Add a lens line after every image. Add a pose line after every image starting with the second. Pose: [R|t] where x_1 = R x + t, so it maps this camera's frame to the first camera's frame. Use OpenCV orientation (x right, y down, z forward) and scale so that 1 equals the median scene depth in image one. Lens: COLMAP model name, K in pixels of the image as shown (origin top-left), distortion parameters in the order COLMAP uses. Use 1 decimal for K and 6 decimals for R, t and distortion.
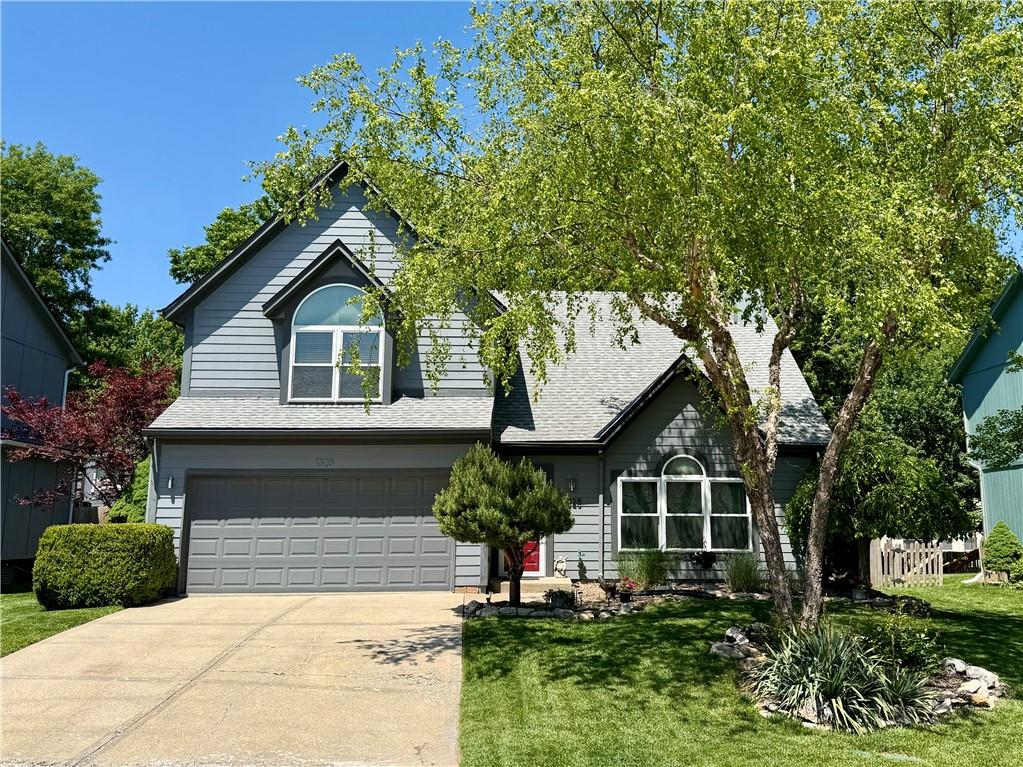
lens RADIAL K [[886.1, 0, 511.8], [0, 886.1, 382.9], [0, 0, 1]] dist [-0.002995, 0.012336]
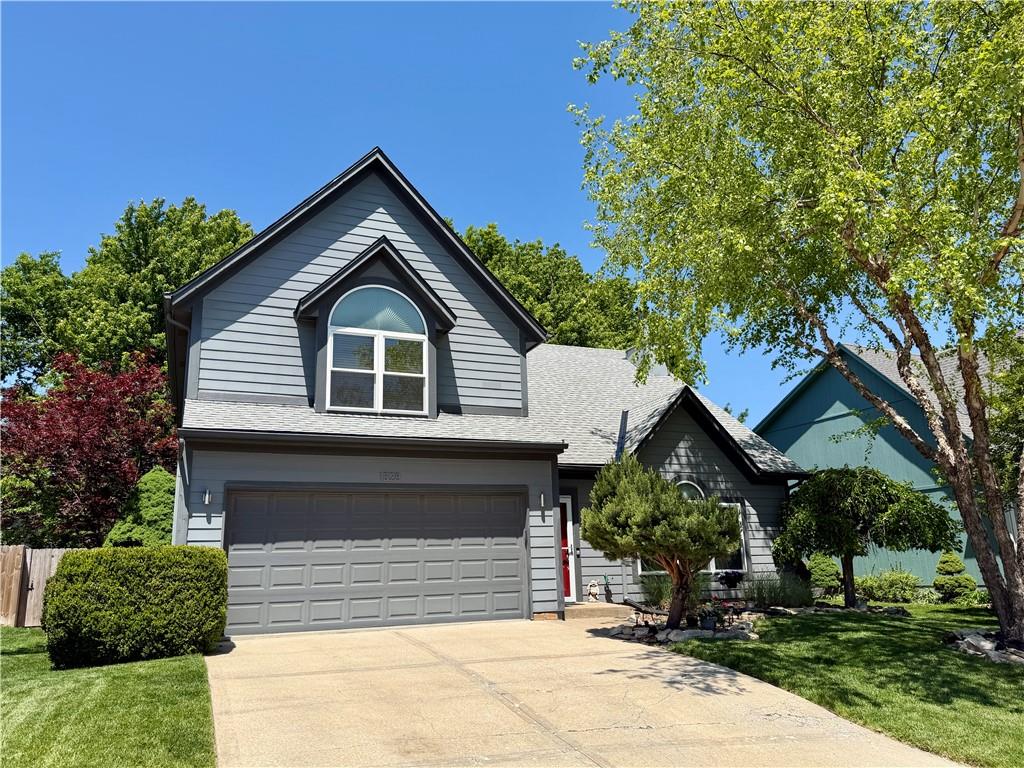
lens RADIAL K [[741.2, 0, 519.4], [0, 741.2, 420.9], [0, 0, 1]] dist [0.051349, -0.002886]
pose [[0.953183, 0.040121, 0.299720, -0.288624], [-0.029191, 0.998738, -0.040858, 0.056268], [-0.300981, 0.030196, 0.953152, 0.236028]]
